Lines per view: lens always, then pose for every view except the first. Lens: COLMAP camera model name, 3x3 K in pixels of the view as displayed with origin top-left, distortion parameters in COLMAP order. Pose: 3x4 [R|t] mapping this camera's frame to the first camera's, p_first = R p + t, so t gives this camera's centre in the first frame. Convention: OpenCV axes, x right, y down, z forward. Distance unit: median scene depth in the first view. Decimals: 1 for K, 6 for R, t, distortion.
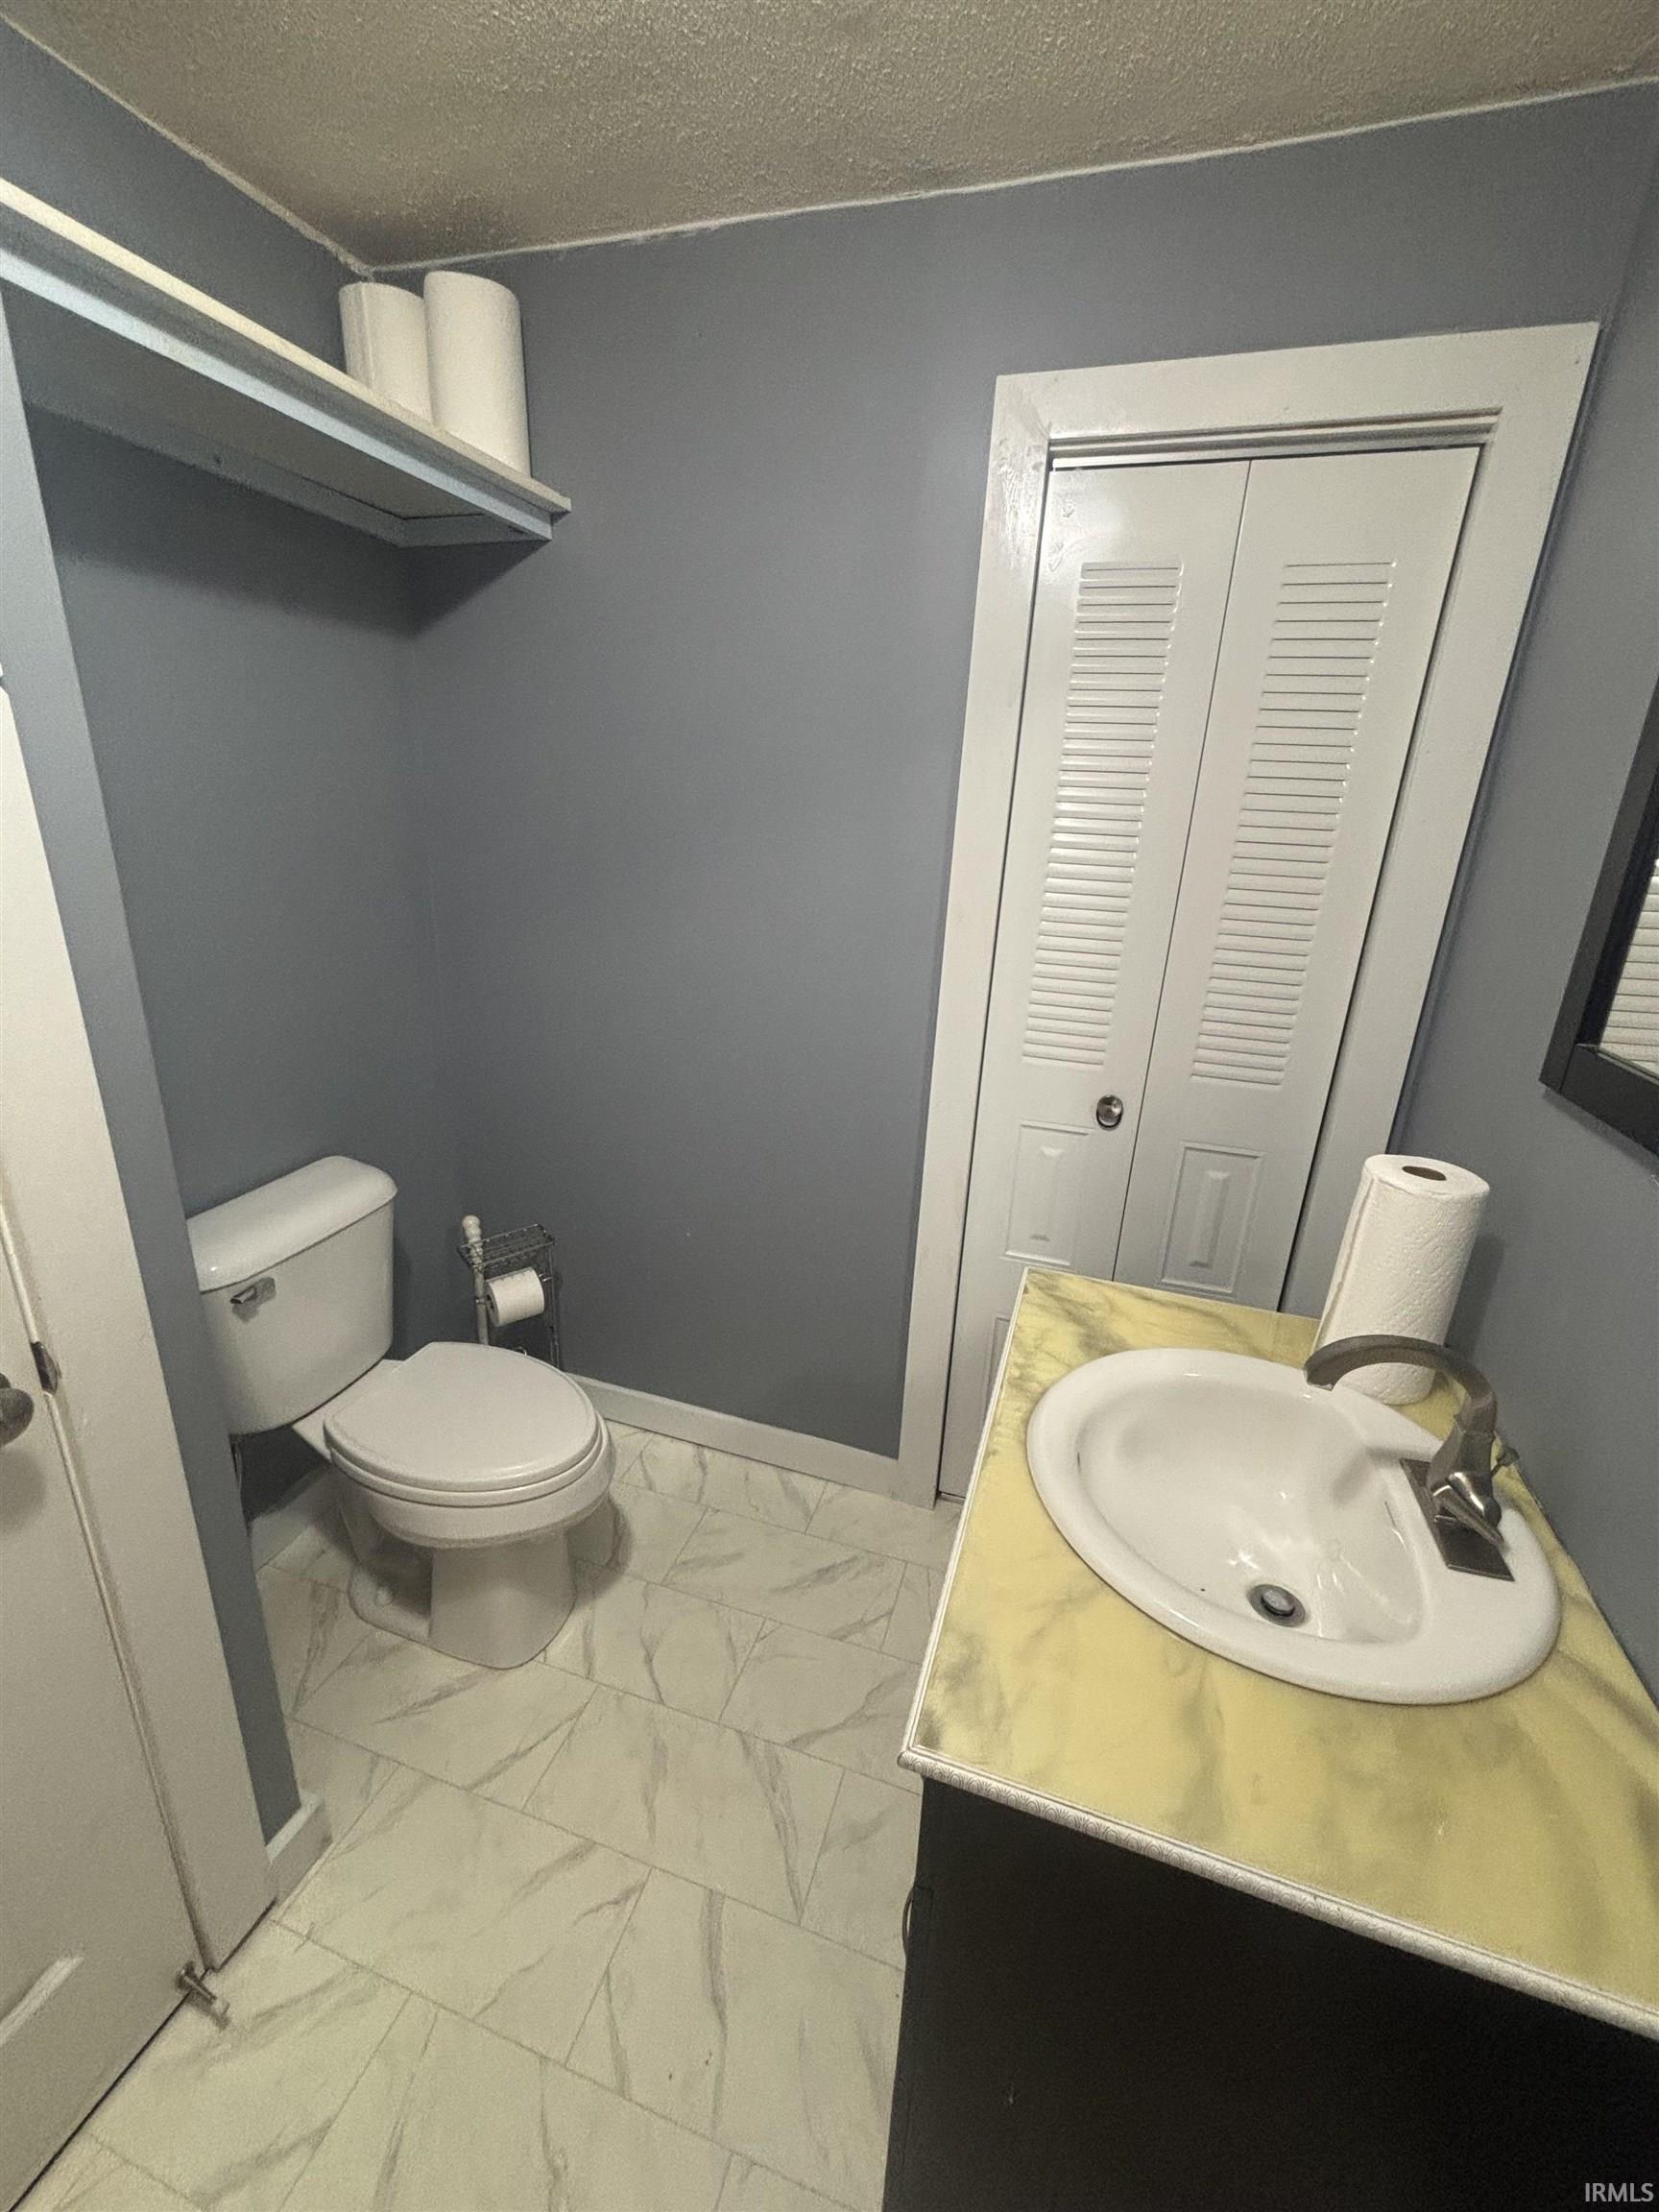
lens RADIAL K [[892.1, 0, 829.7], [0, 892.1, 1101.5], [0, 0, 1]] dist [-0.003384, 0.002300]
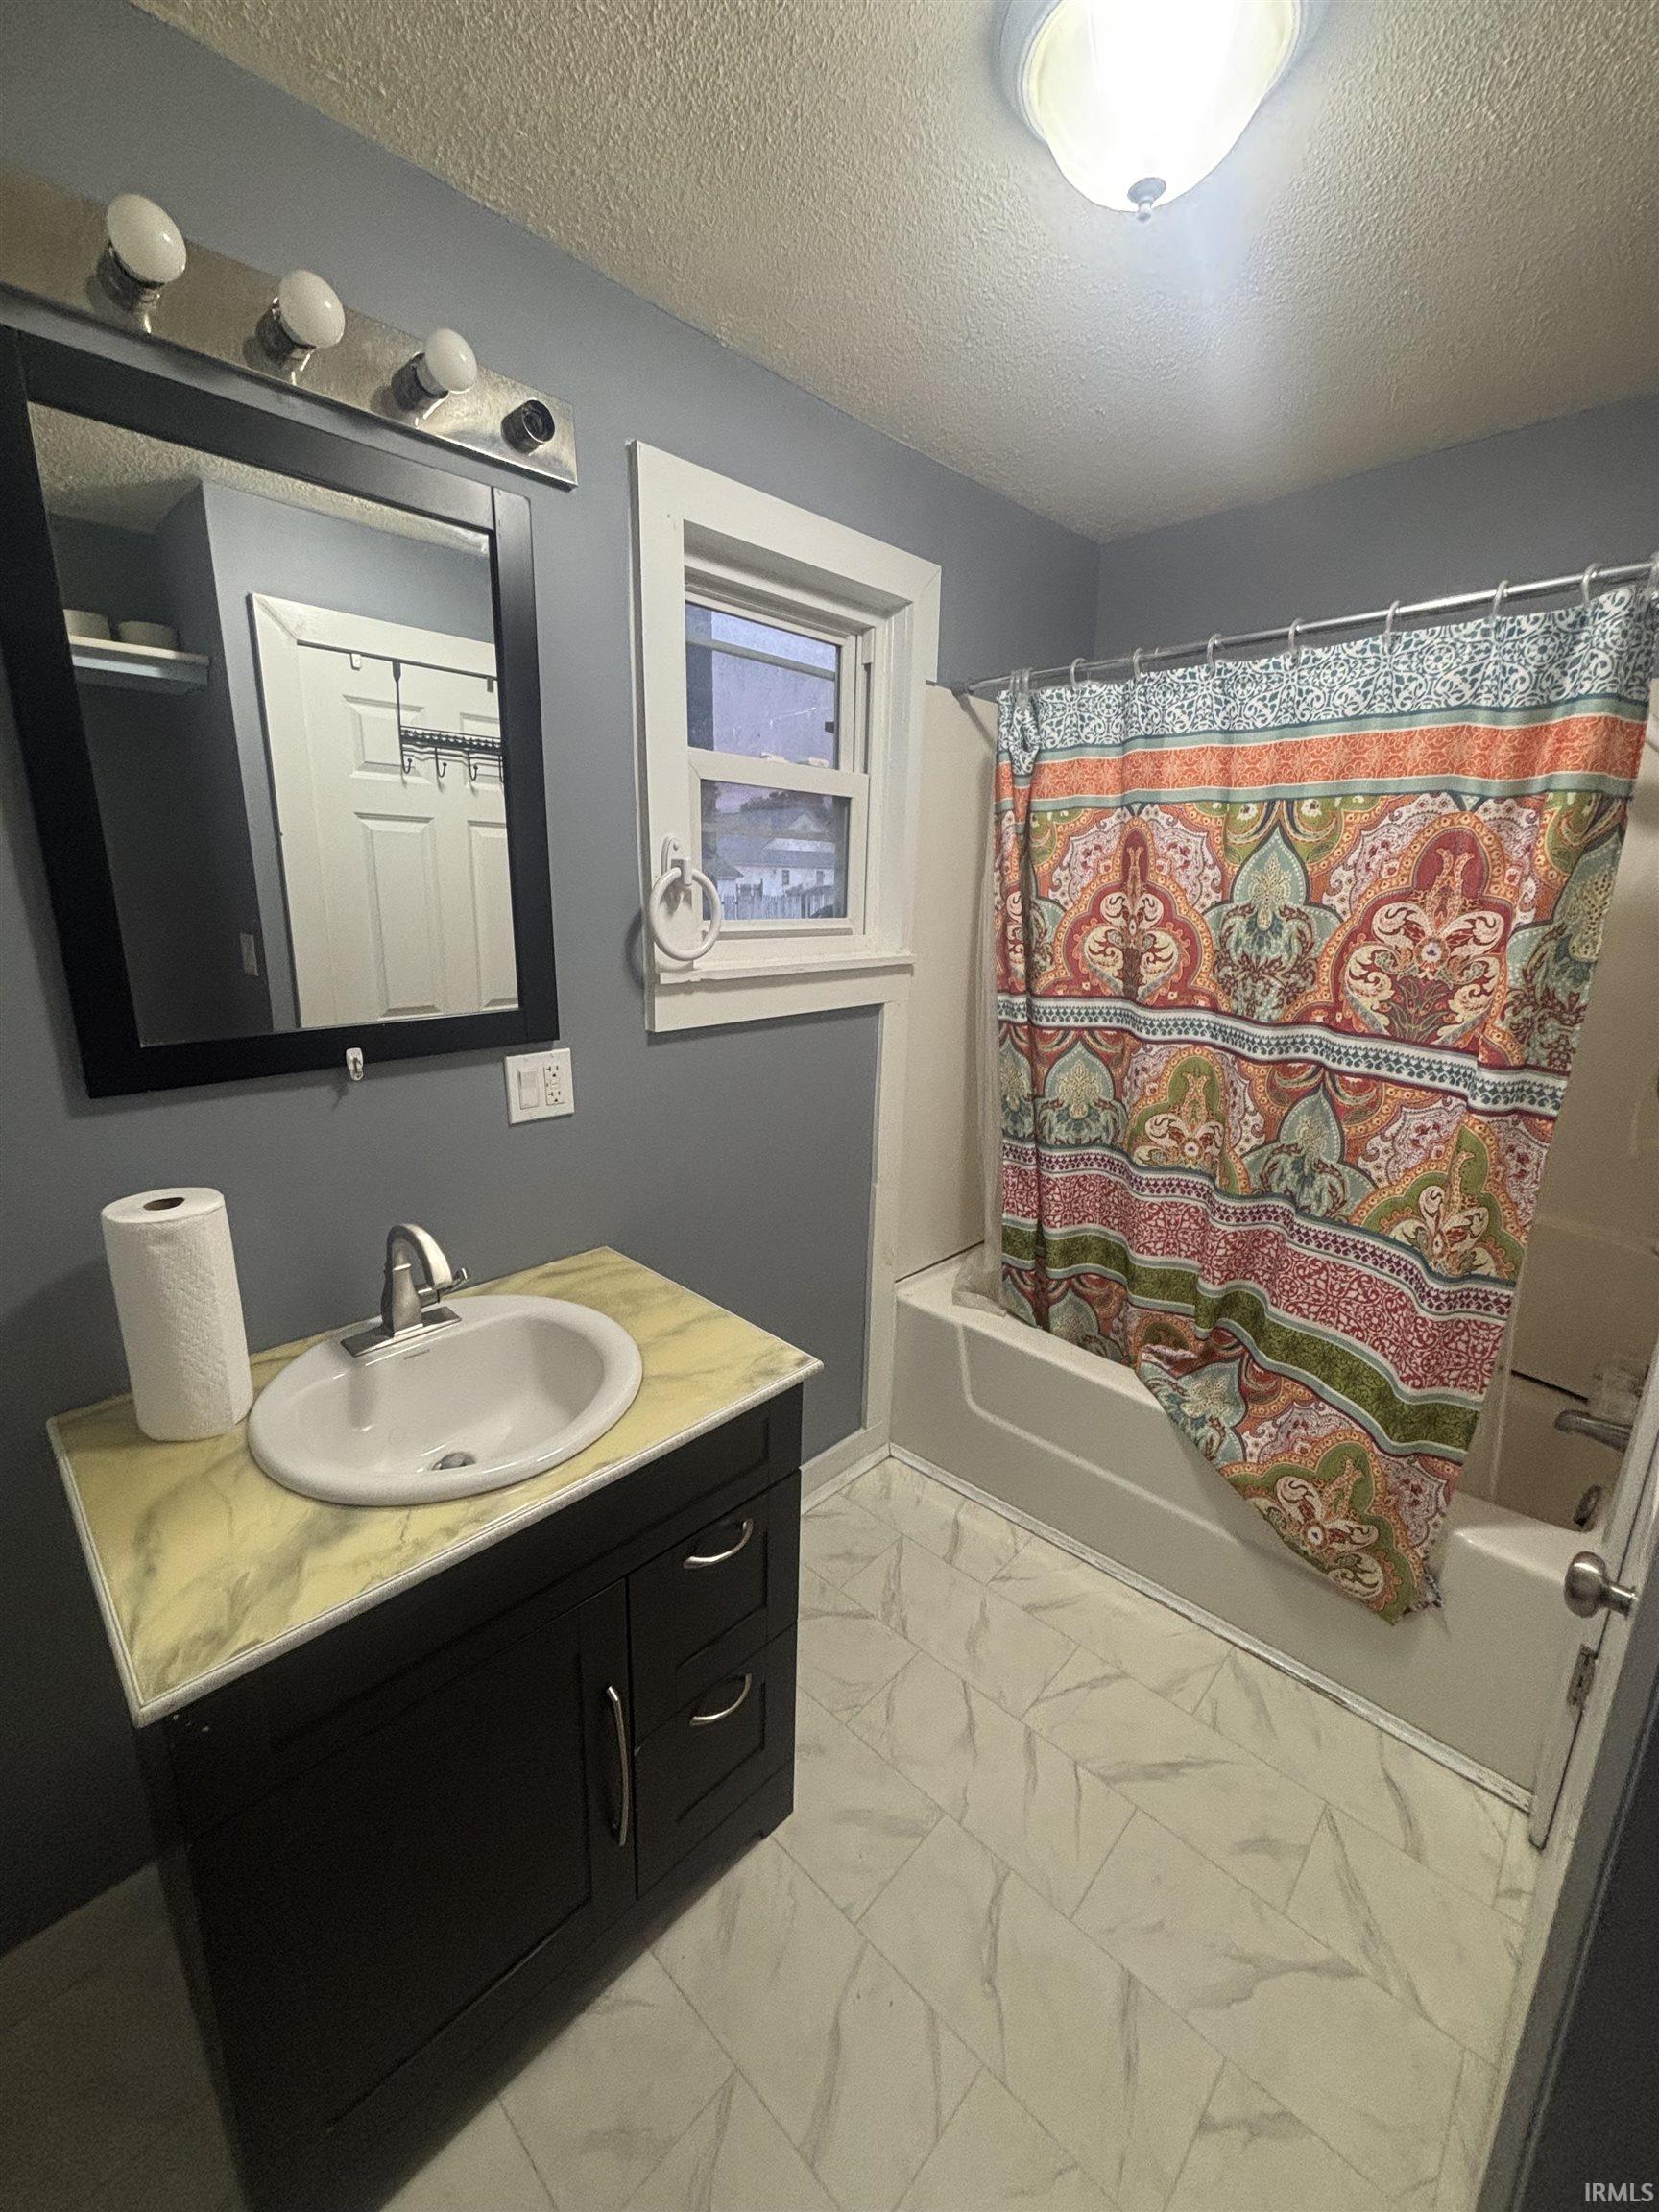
lens RADIAL K [[892.1, 0, 822.0], [0, 892.1, 1097.9], [0, 0, 1]] dist [-0.003384, 0.002300]
pose [[-0.896452, -0.163249, 0.411975, -0.544953], [0.085549, 0.848428, 0.522352, -0.666972], [-0.434805, 0.503507, -0.746609, 1.884408]]
